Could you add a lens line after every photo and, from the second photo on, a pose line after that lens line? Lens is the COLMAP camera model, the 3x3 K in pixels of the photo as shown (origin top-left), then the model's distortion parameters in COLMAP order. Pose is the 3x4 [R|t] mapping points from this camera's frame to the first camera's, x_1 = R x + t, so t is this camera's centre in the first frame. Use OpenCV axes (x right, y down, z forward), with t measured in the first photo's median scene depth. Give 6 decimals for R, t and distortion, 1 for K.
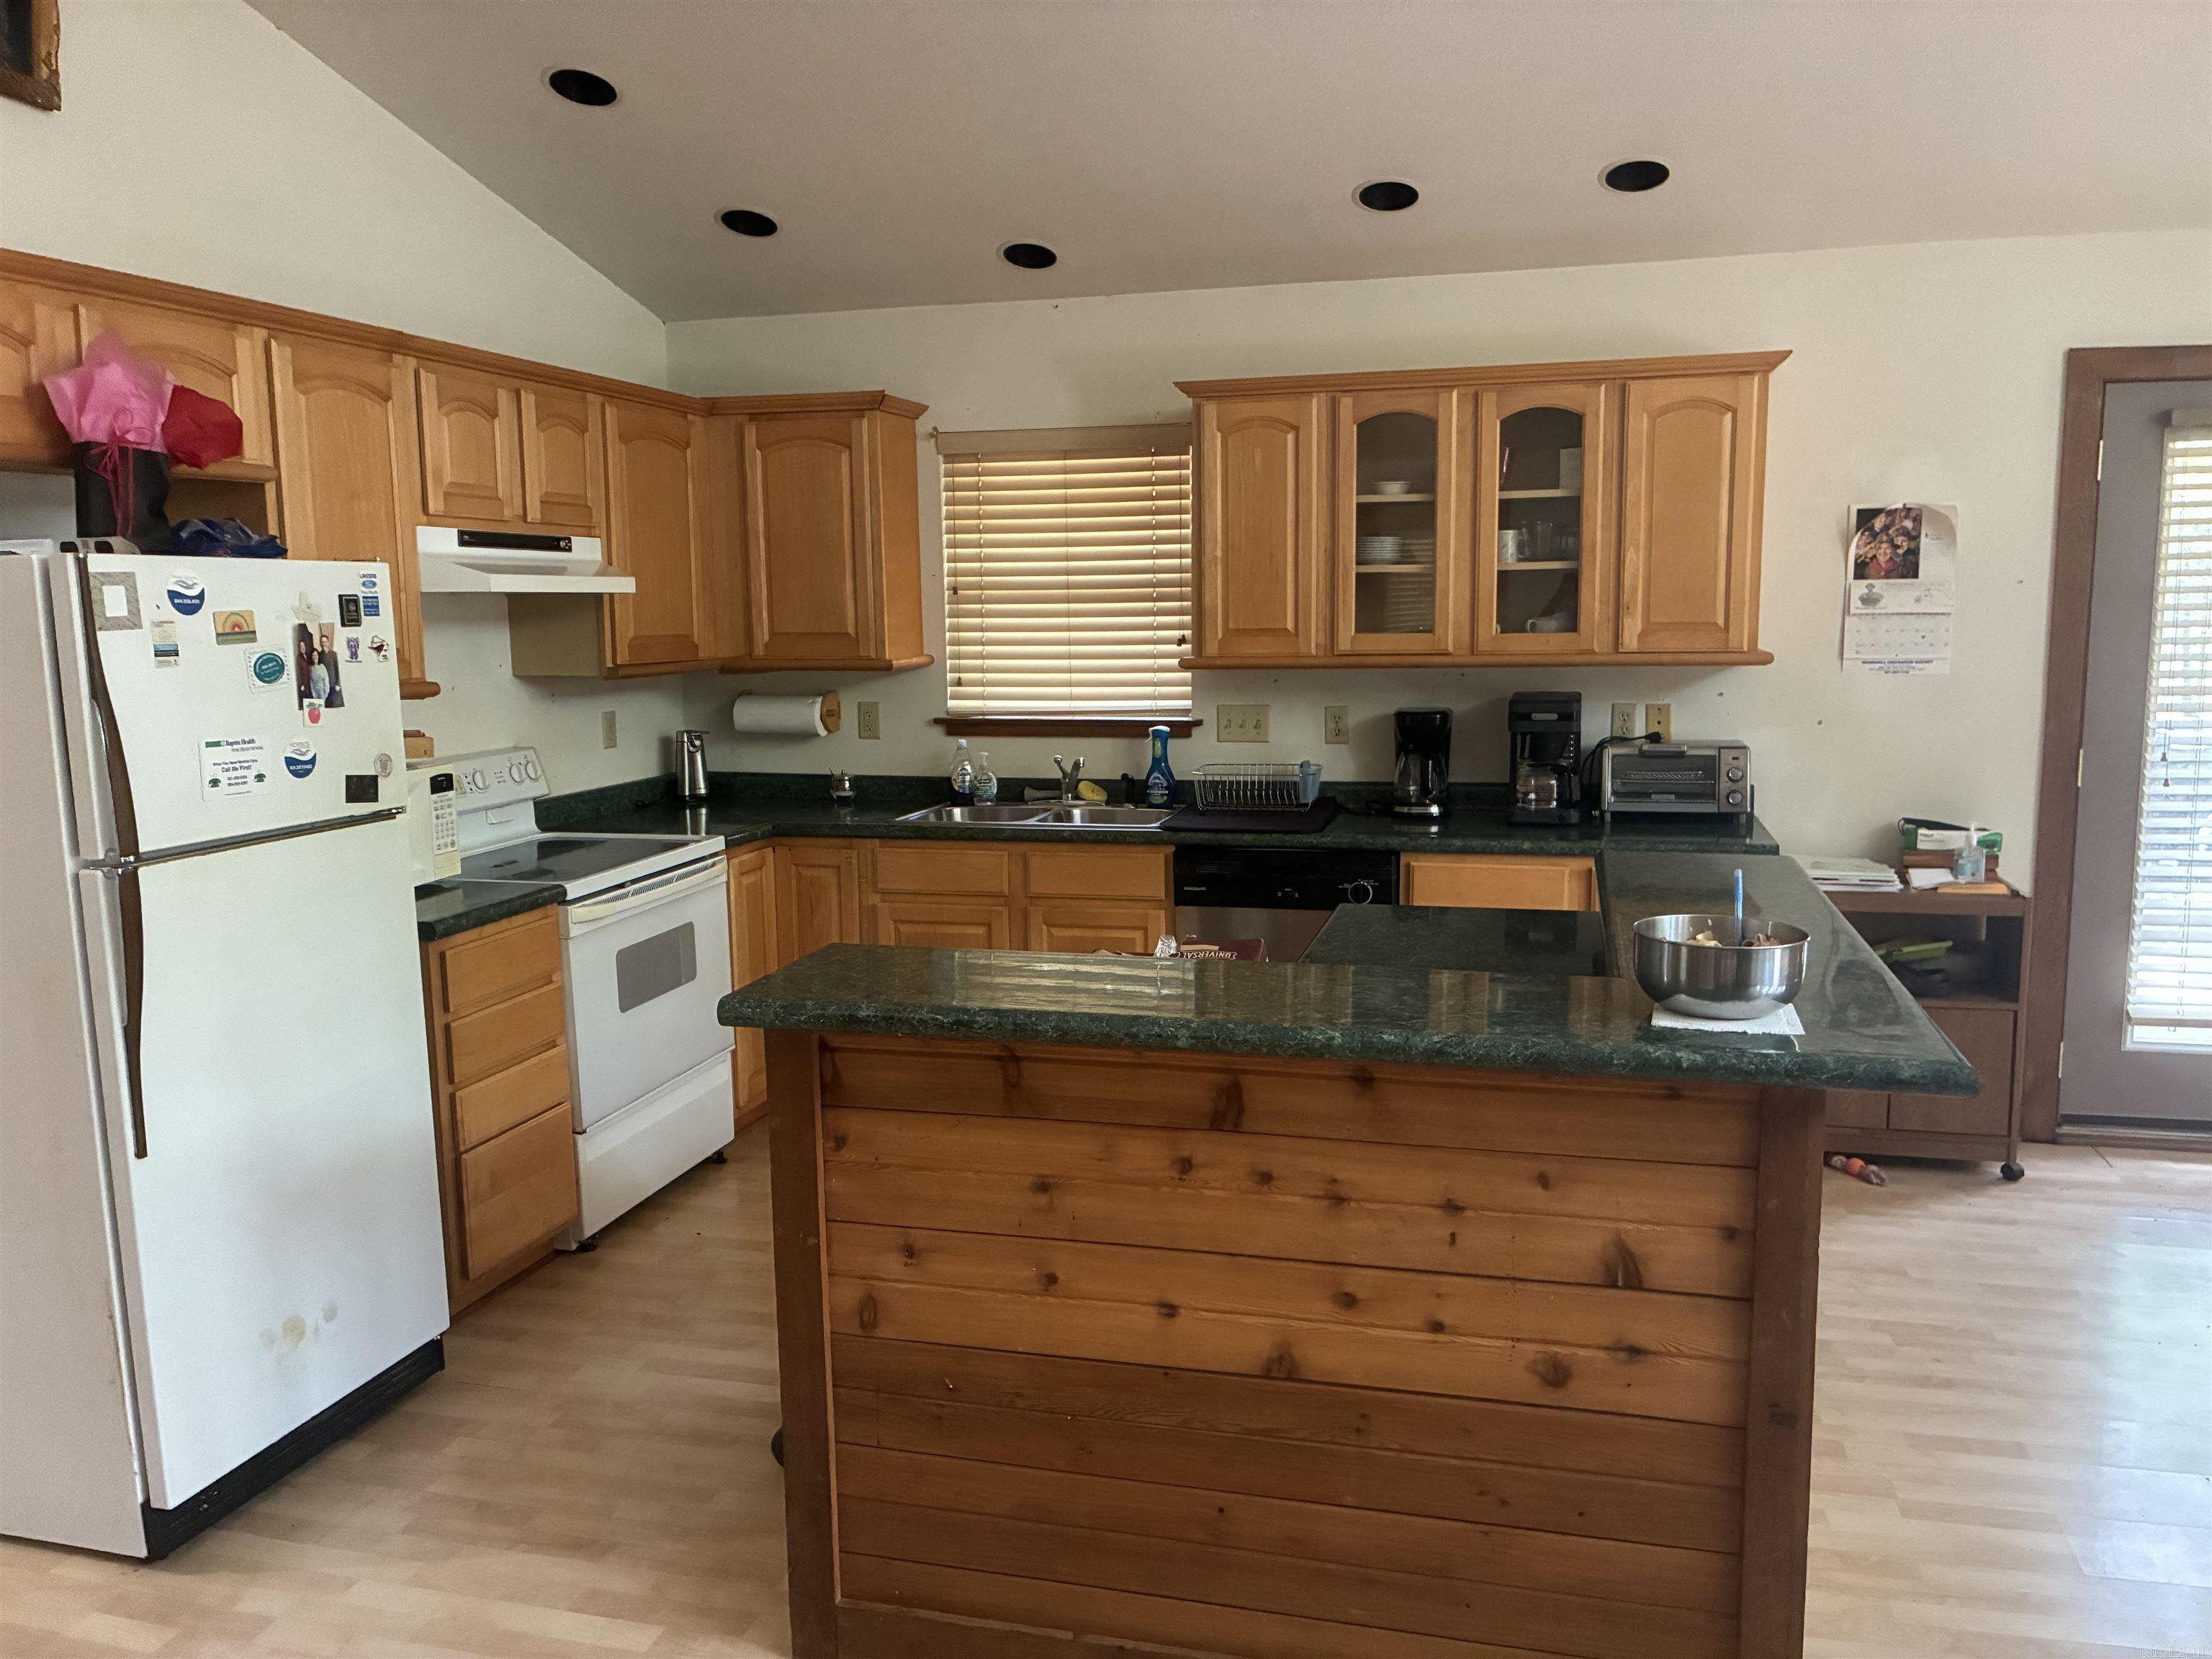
lens RADIAL K [[1696.0, 0, 1110.4], [0, 1696.0, 824.3], [0, 0, 1]] dist [0.035368, -0.060772]
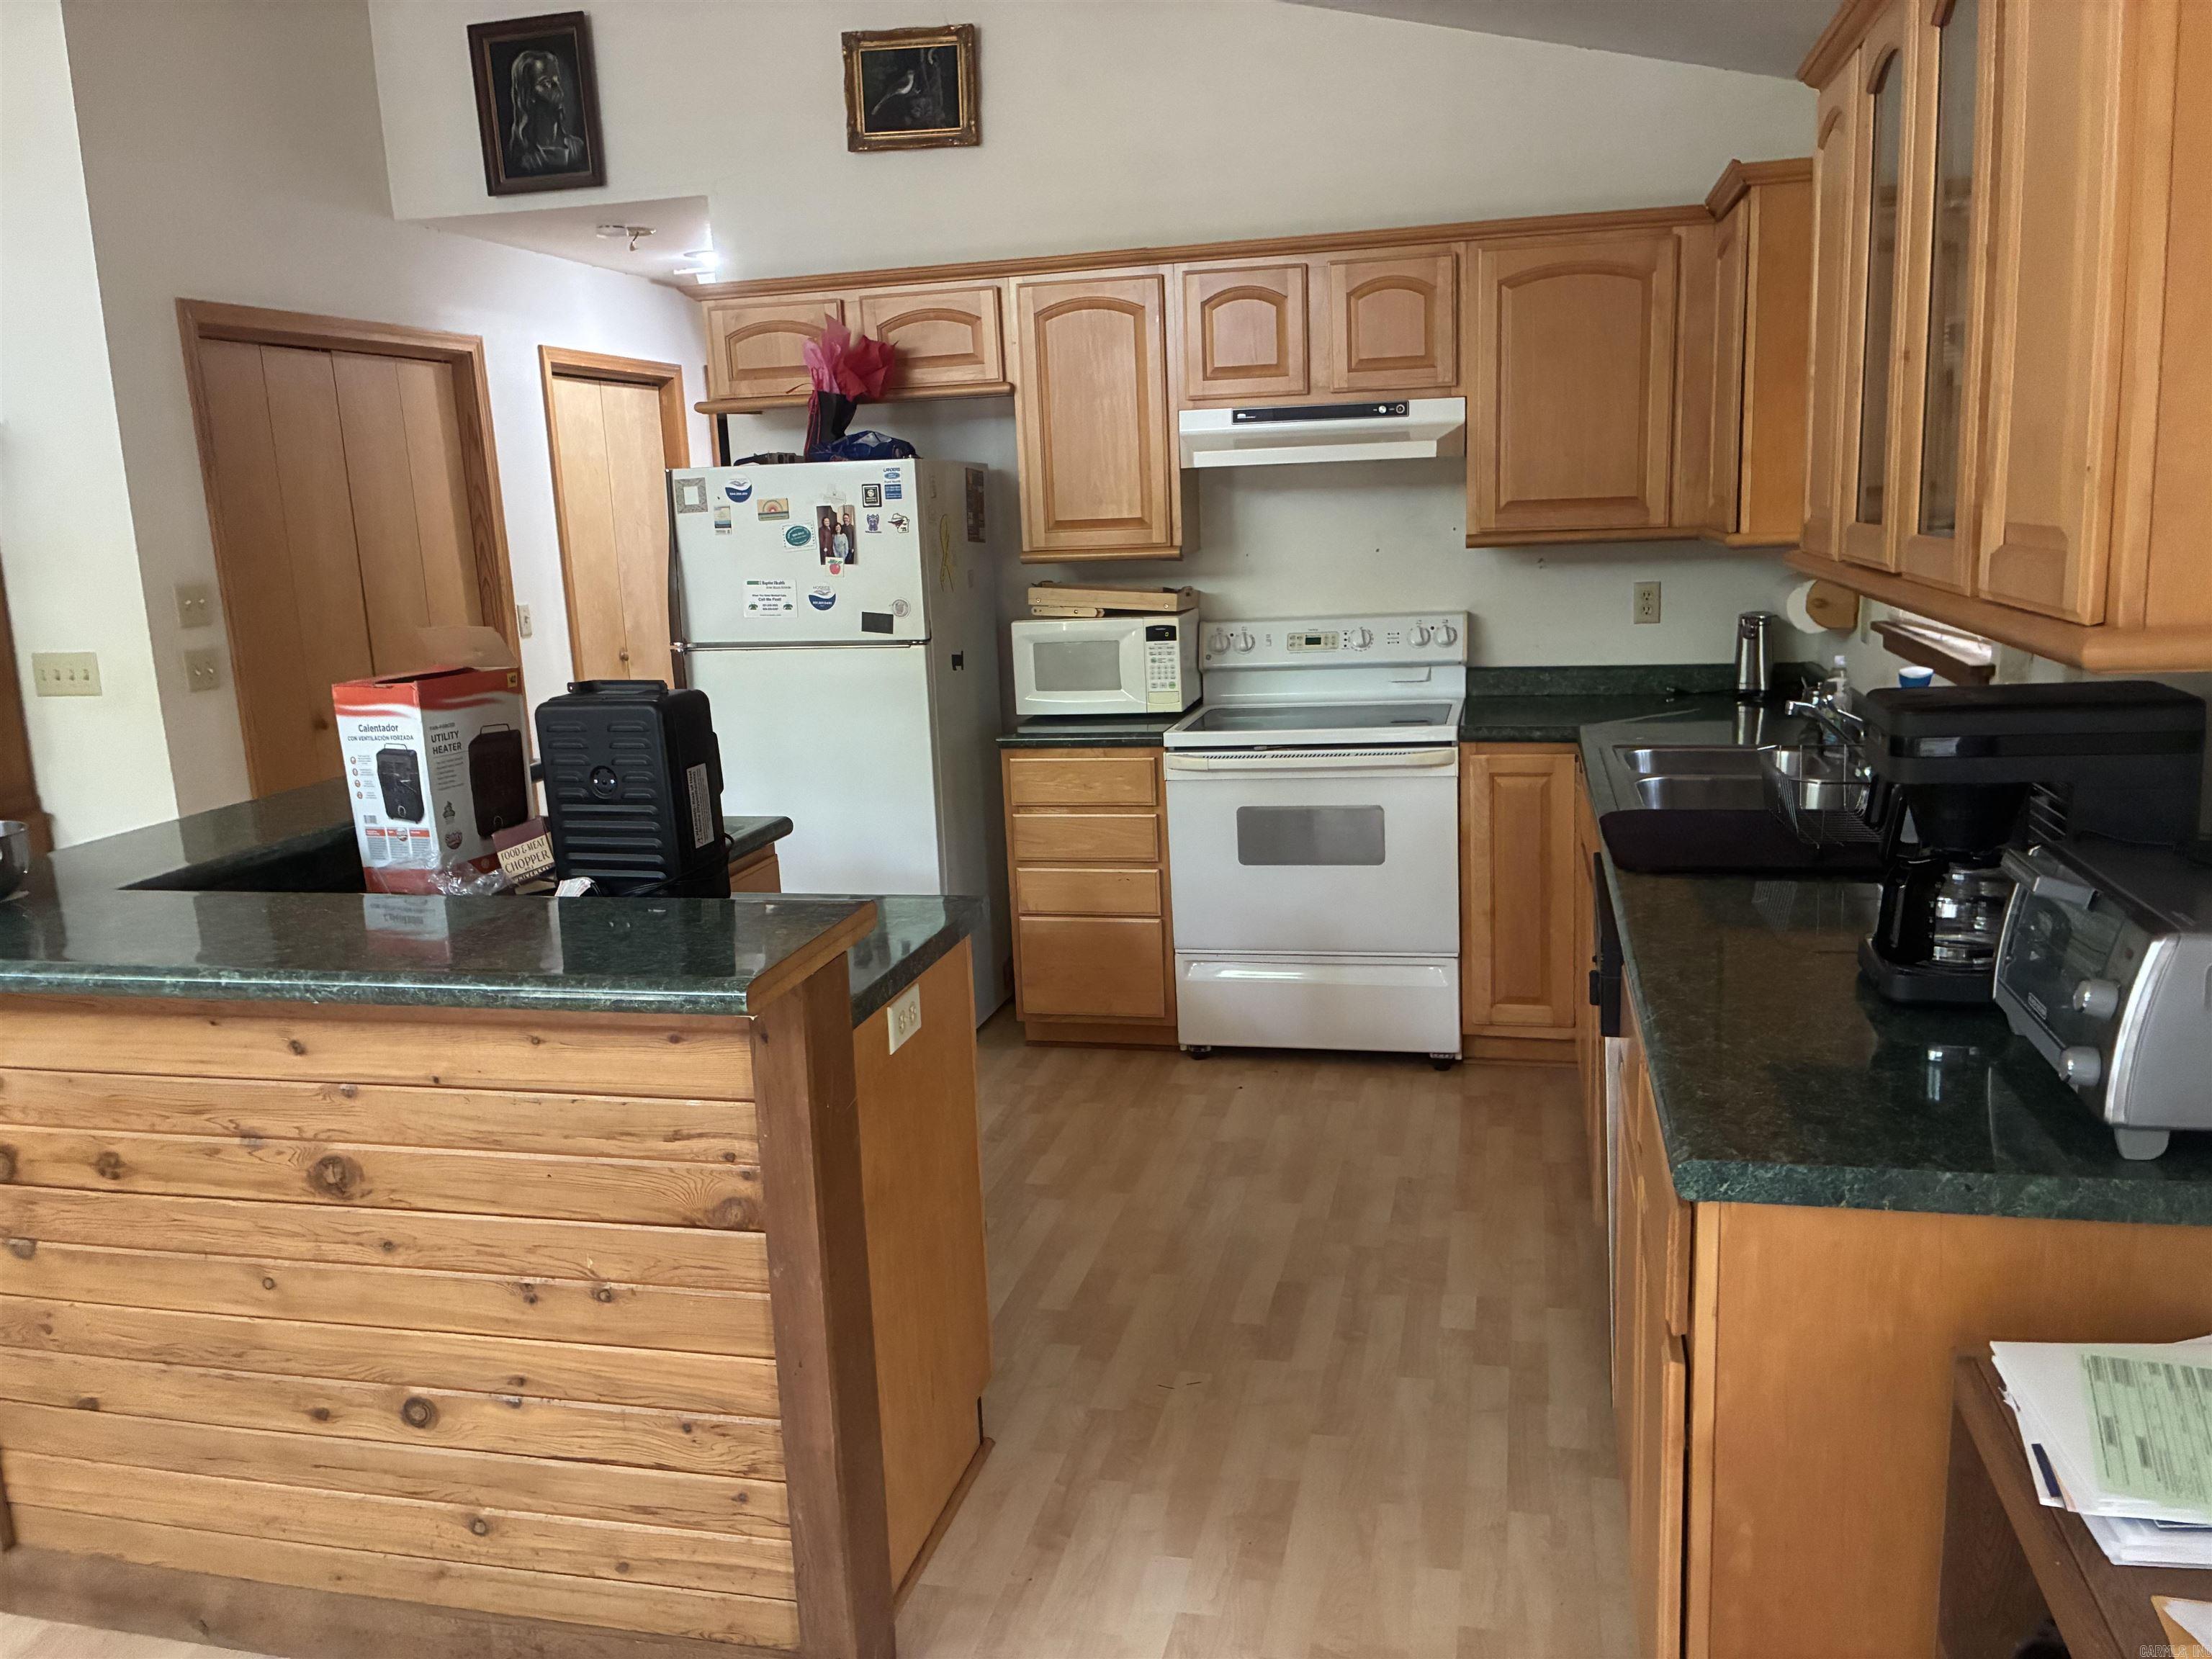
lens RADIAL K [[1696.0, 0, 1109.3], [0, 1696.0, 848.2], [0, 0, 1]] dist [0.035368, -0.060772]
pose [[0.020437, 0.214121, -0.976593, 1.006184], [-0.090686, 0.973168, 0.211472, -0.157168], [0.995670, 0.084241, 0.039306, 1.169171]]
